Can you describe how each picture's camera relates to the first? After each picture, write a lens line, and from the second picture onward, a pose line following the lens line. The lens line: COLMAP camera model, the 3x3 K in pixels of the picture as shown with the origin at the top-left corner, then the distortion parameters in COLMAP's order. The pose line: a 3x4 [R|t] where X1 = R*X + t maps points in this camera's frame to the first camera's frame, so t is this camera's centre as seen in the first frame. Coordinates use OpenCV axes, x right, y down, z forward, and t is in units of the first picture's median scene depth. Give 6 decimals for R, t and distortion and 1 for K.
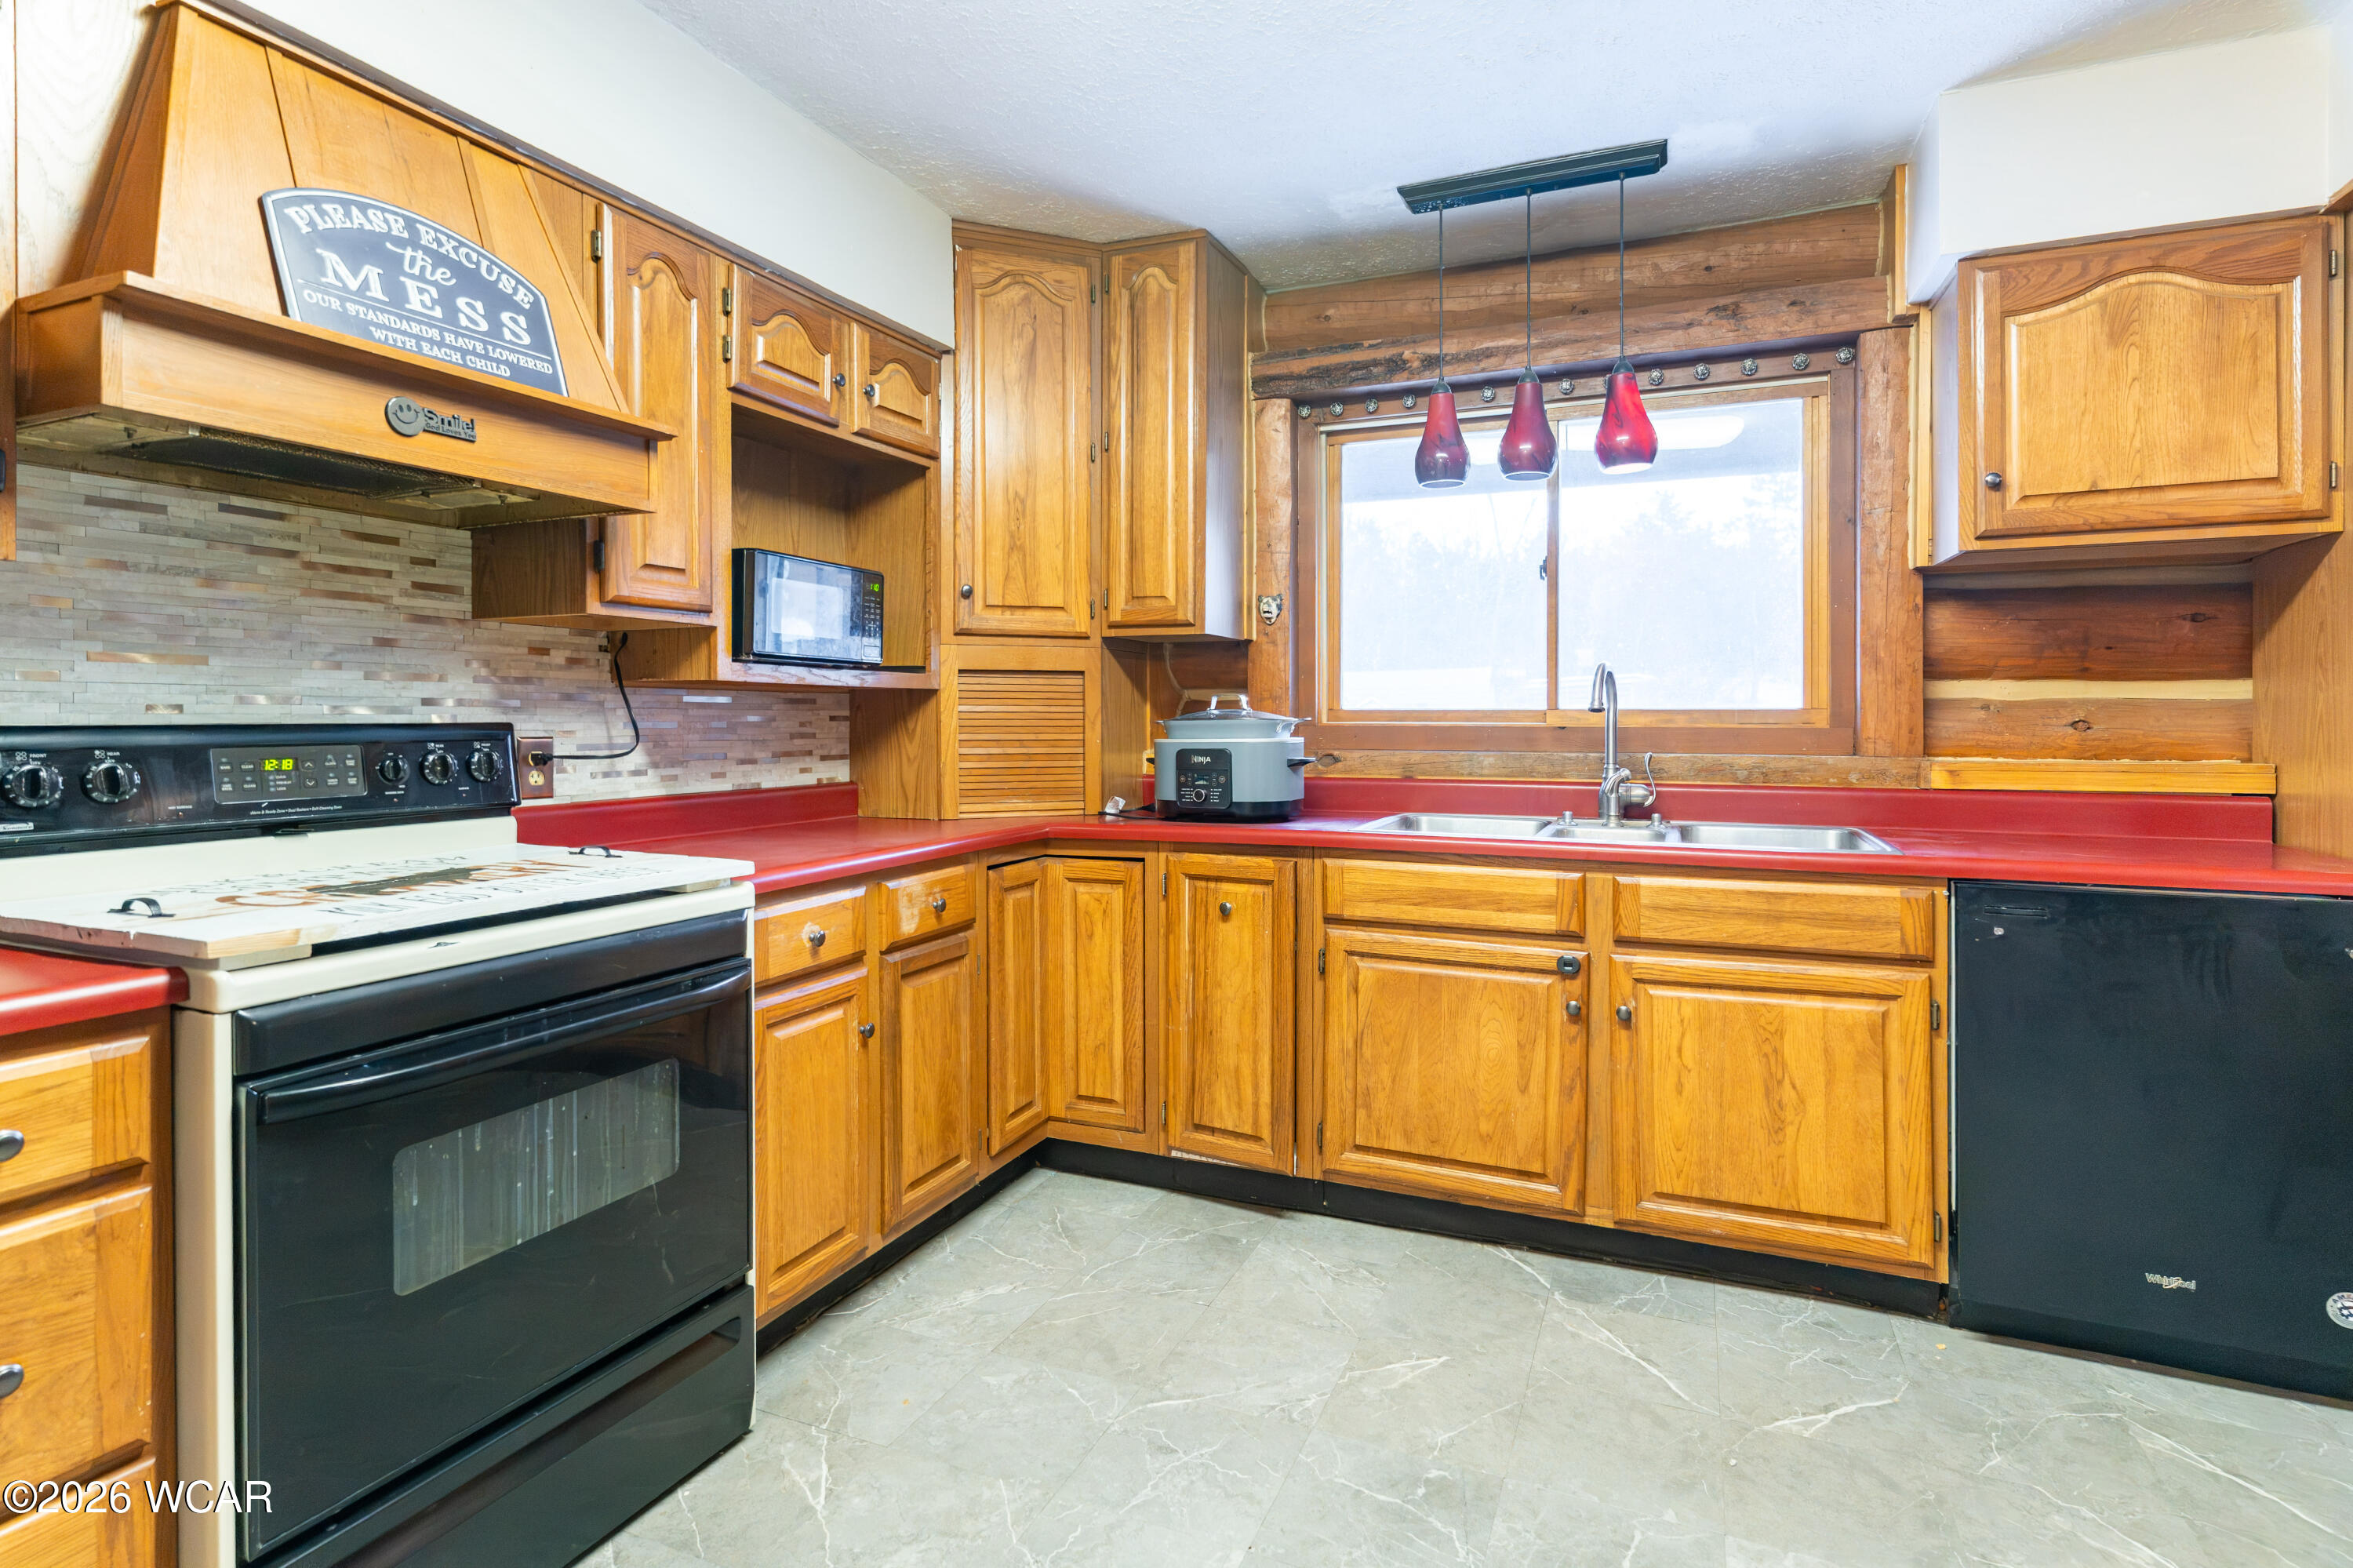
lens RADIAL K [[1161.9, 0, 1183.2], [0, 1161.9, 721.5], [0, 0, 1]] dist [0.003402, -0.000074]
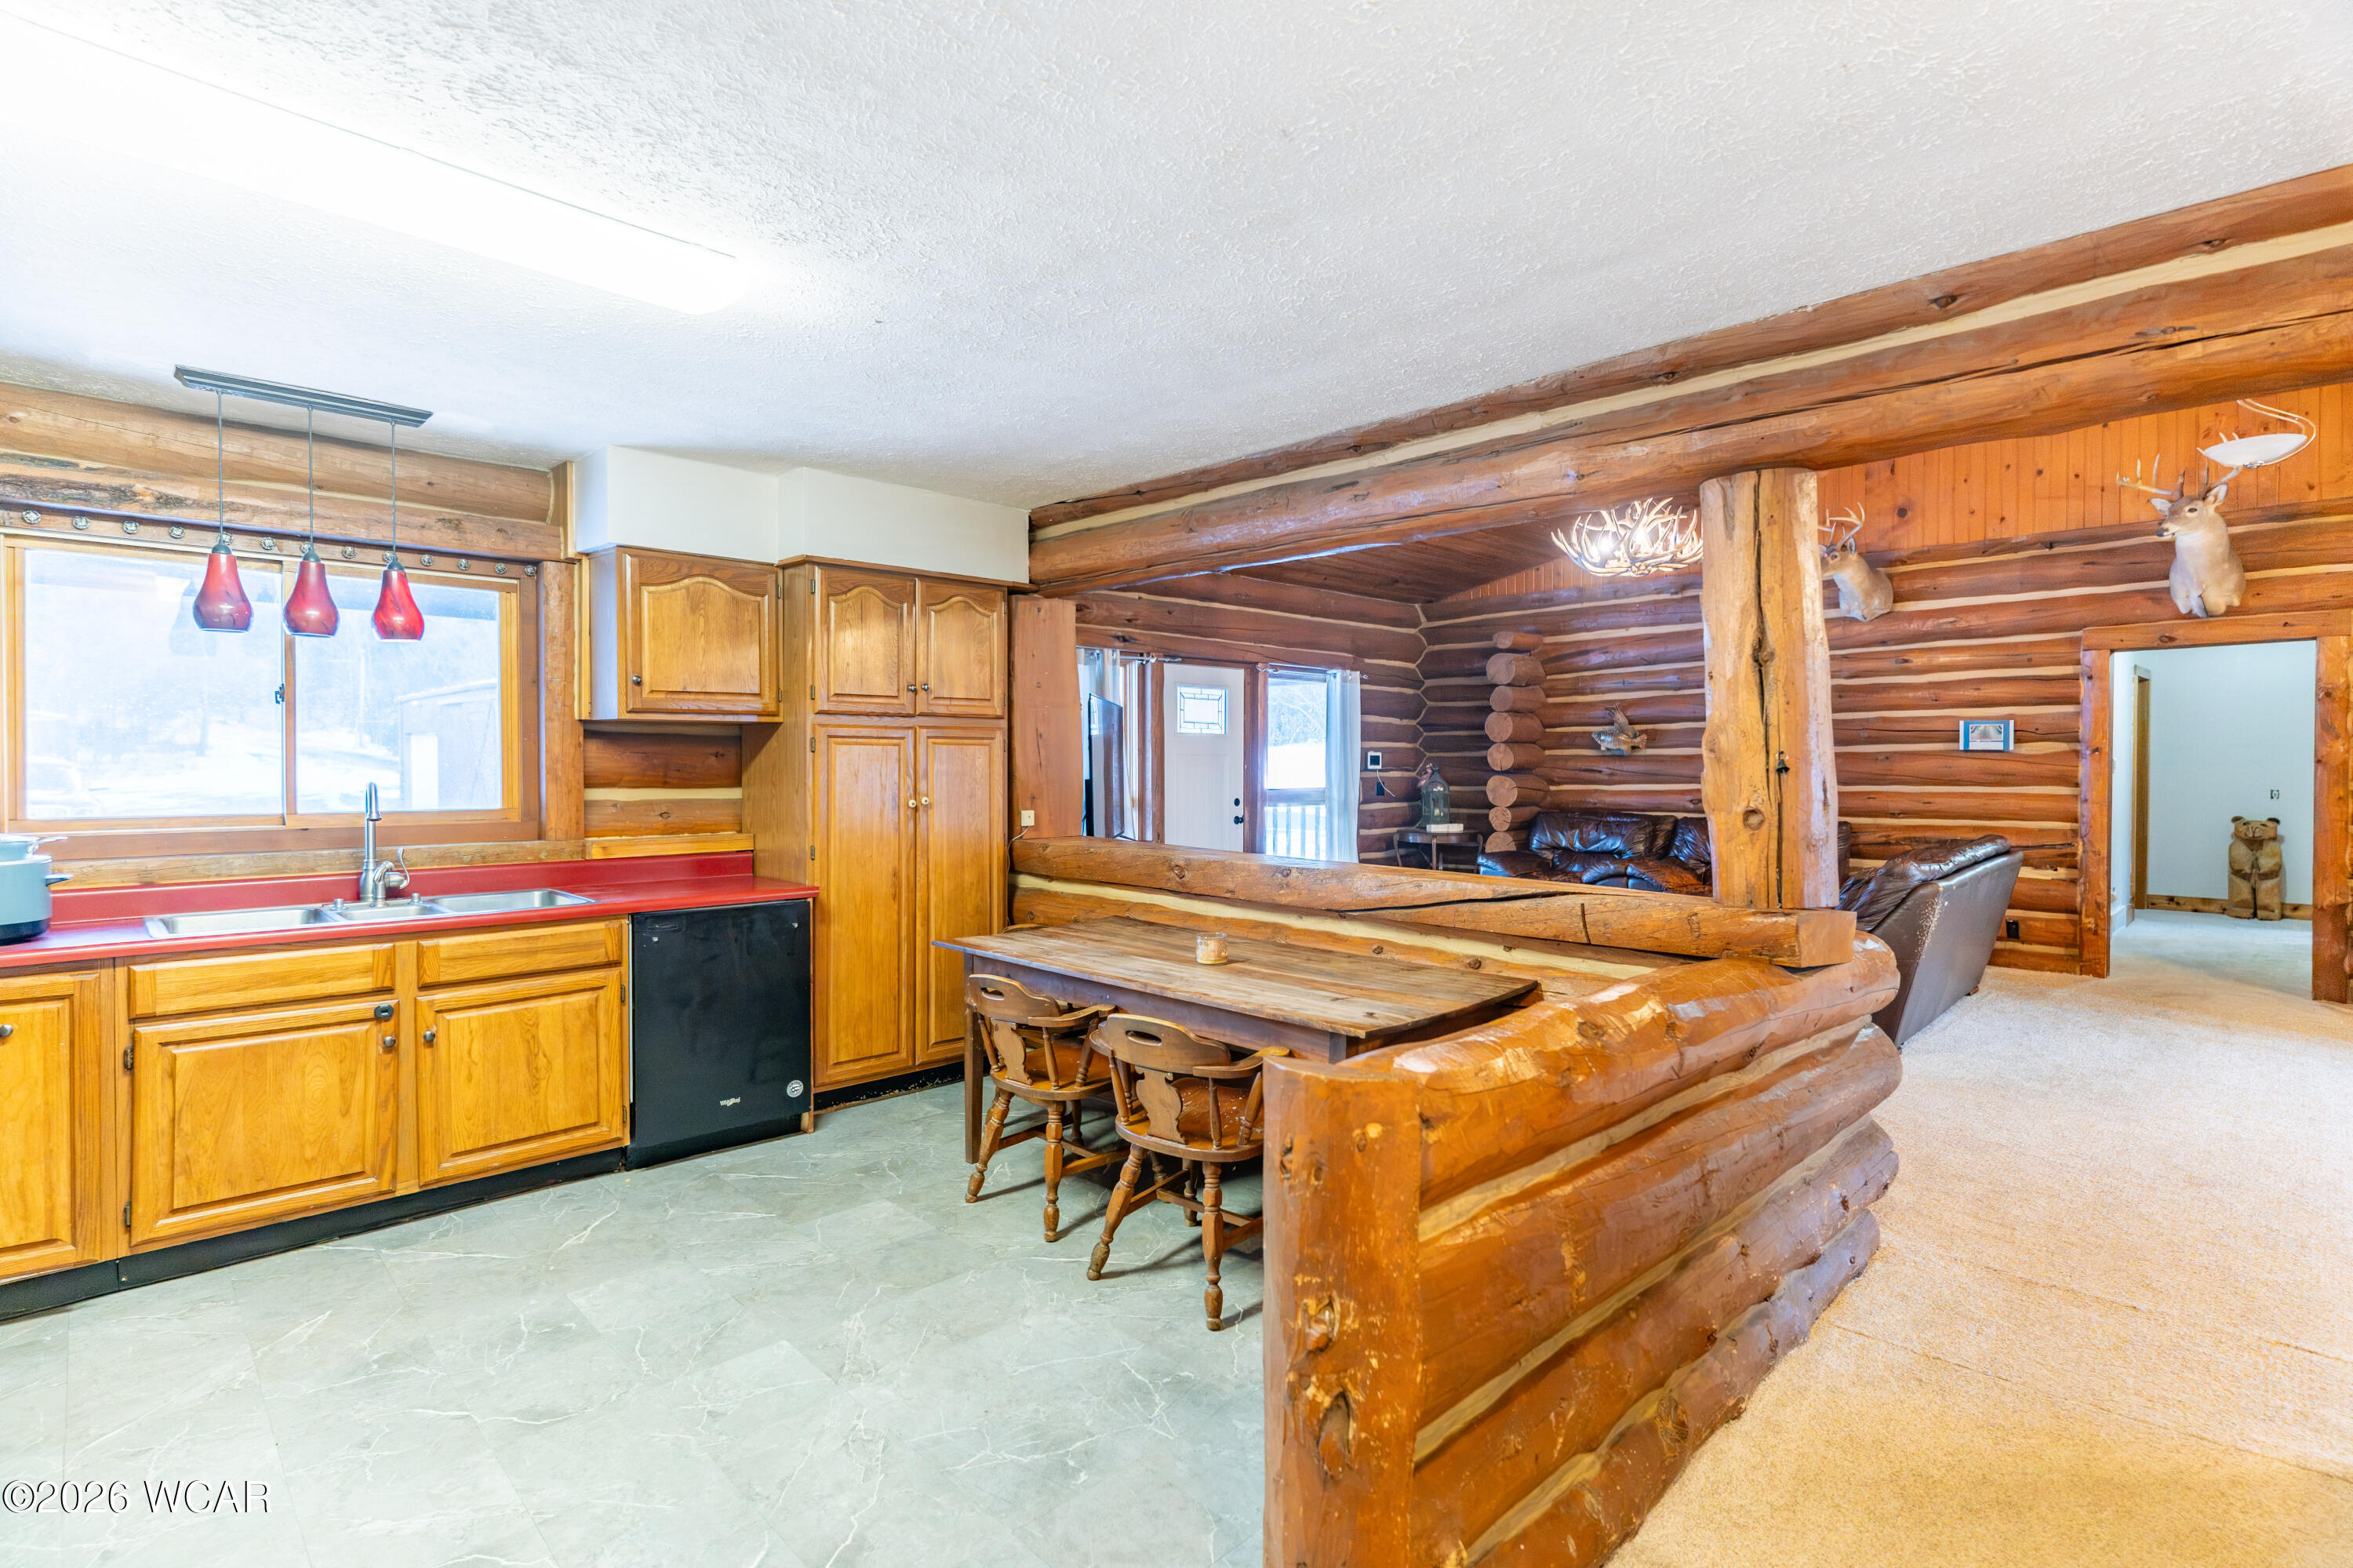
lens RADIAL K [[1126.5, 0, 1166.5], [0, 1126.5, 776.8], [0, 0, 1]] dist [-0.004365, 0.000160]
pose [[0.388039, -0.012536, 0.921558, -0.517001], [0.002392, 0.999918, 0.012594, -0.080050], [-0.921640, -0.002683, 0.388038, -0.355519]]
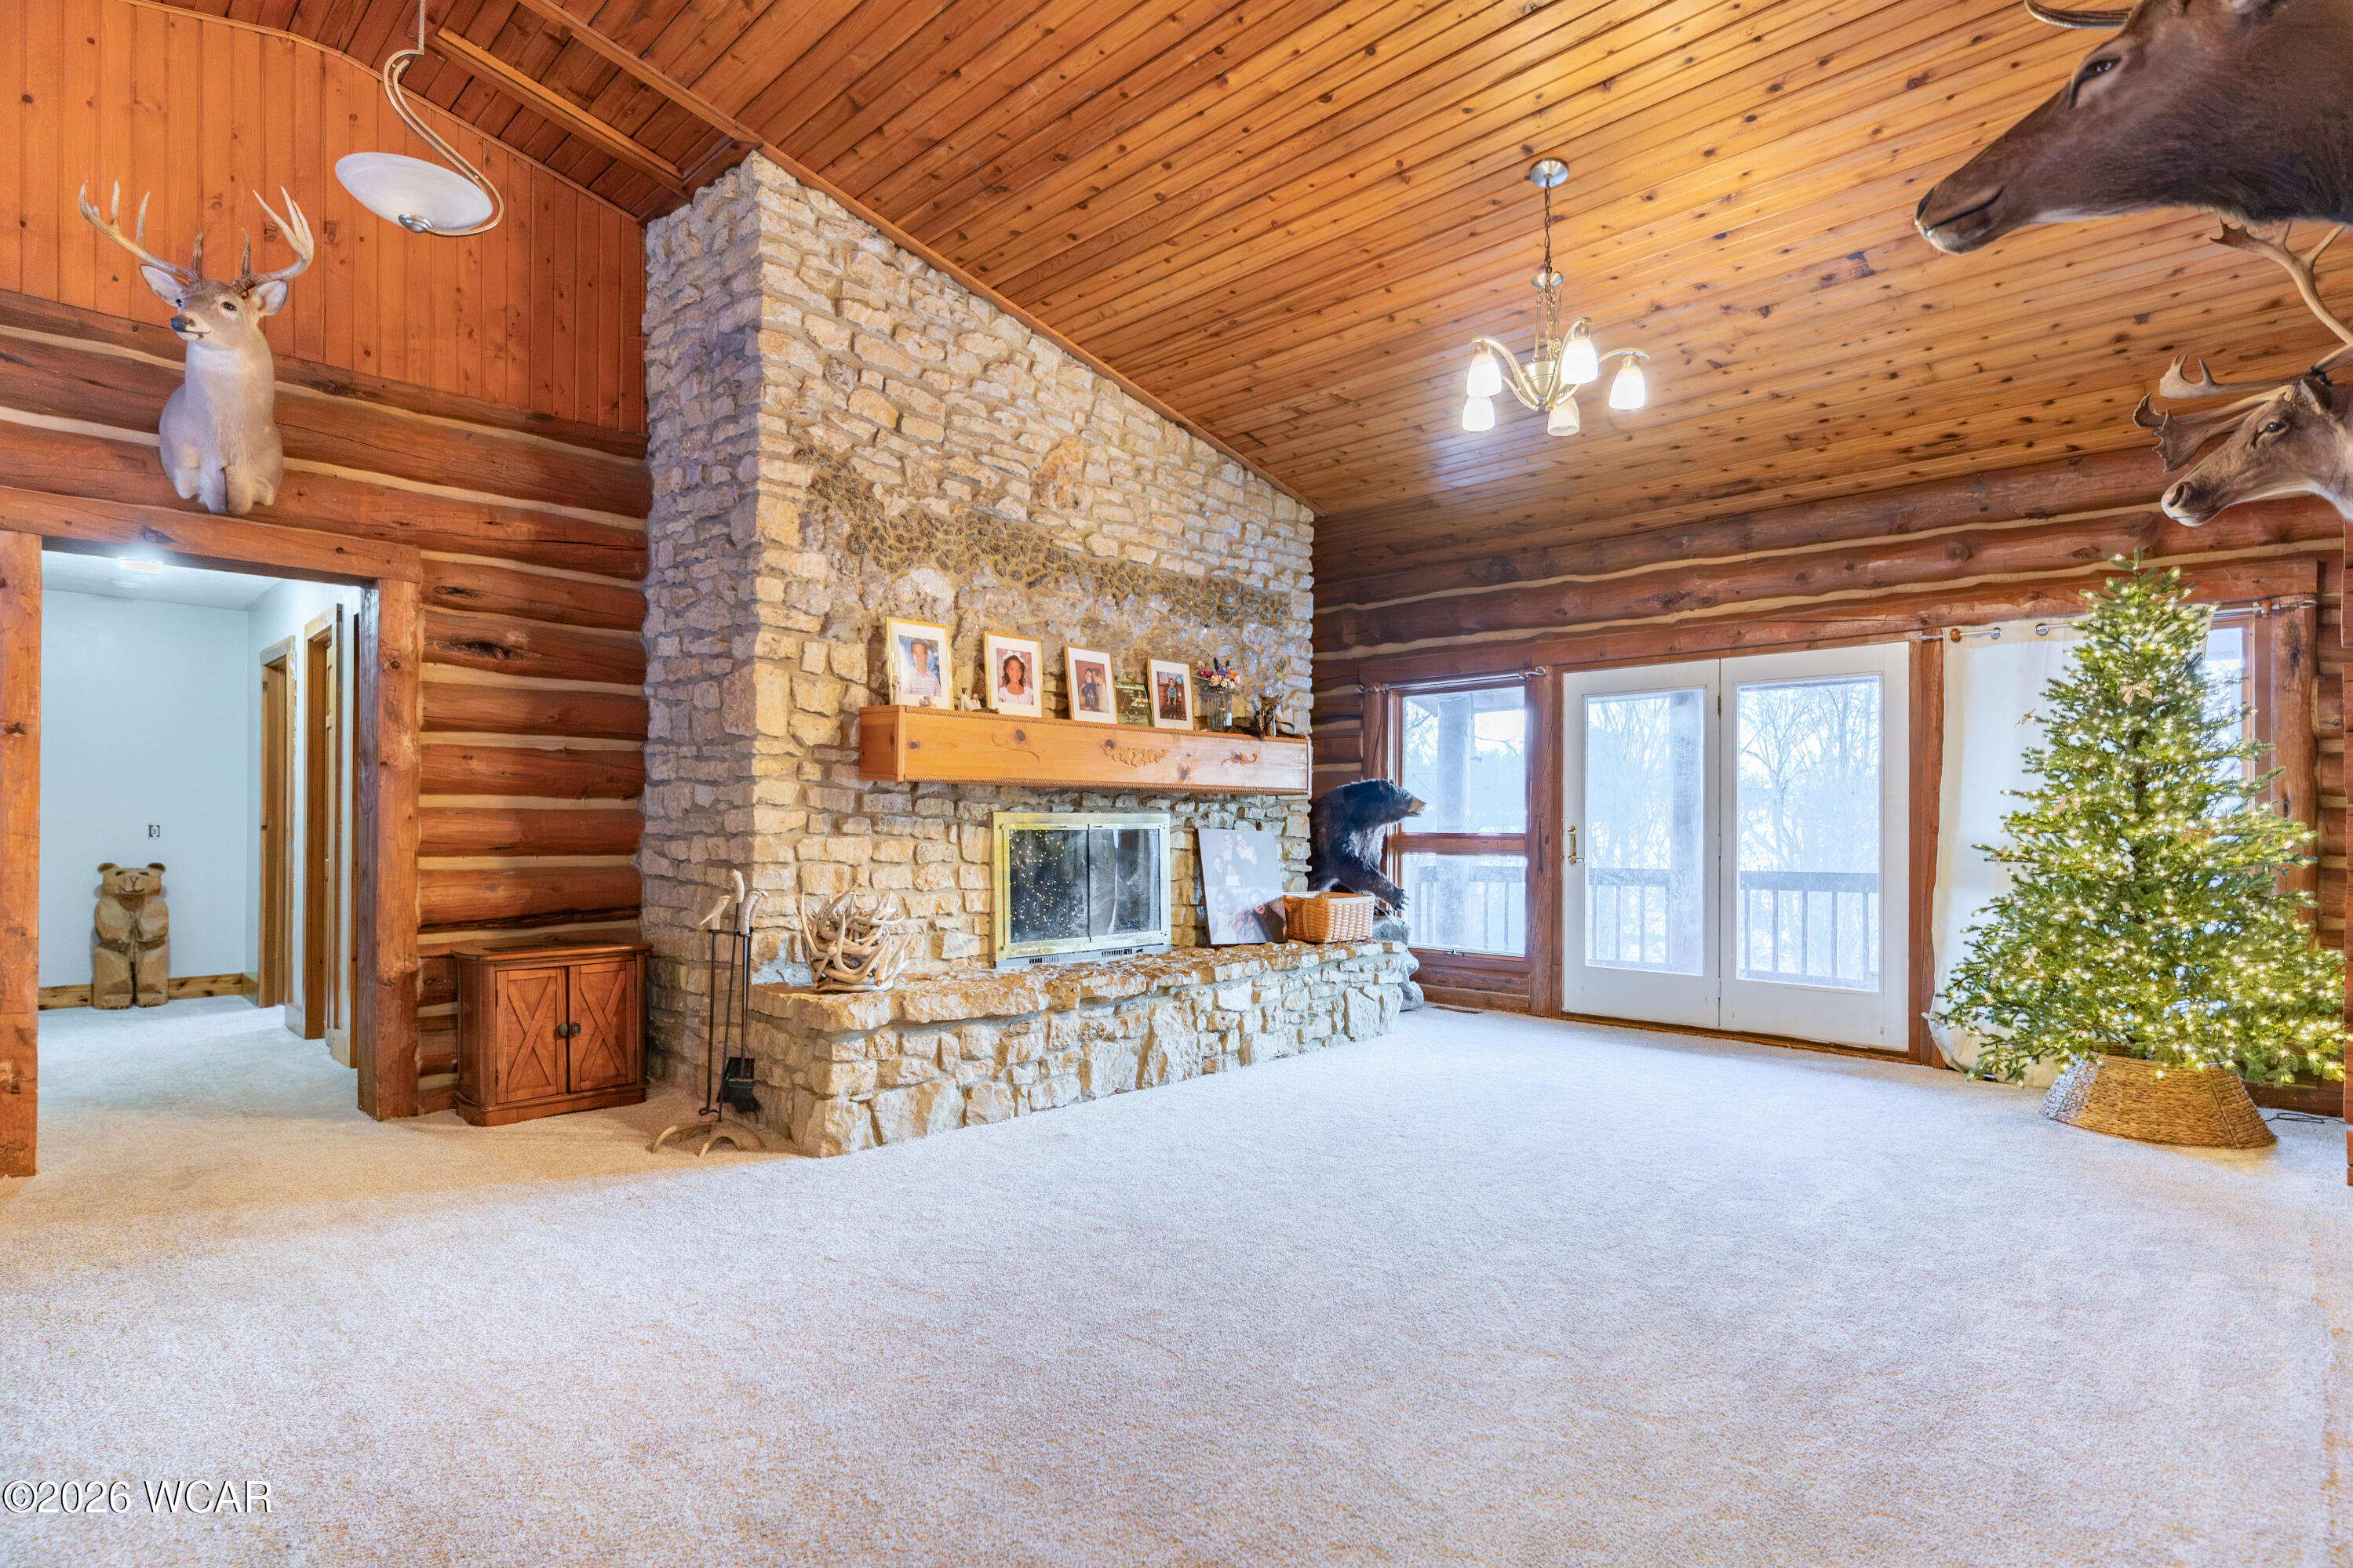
lens RADIAL K [[1170.1, 0, 1194.1], [0, 1170.1, 823.1], [0, 0, 1]] dist [-0.000042, 0.000419]
pose [[-0.936361, -0.002998, 0.351025, 1.046517], [-0.003193, 0.999995, 0.000022, 0.008795], [-0.351023, -0.001100, -0.936366, -0.542582]]
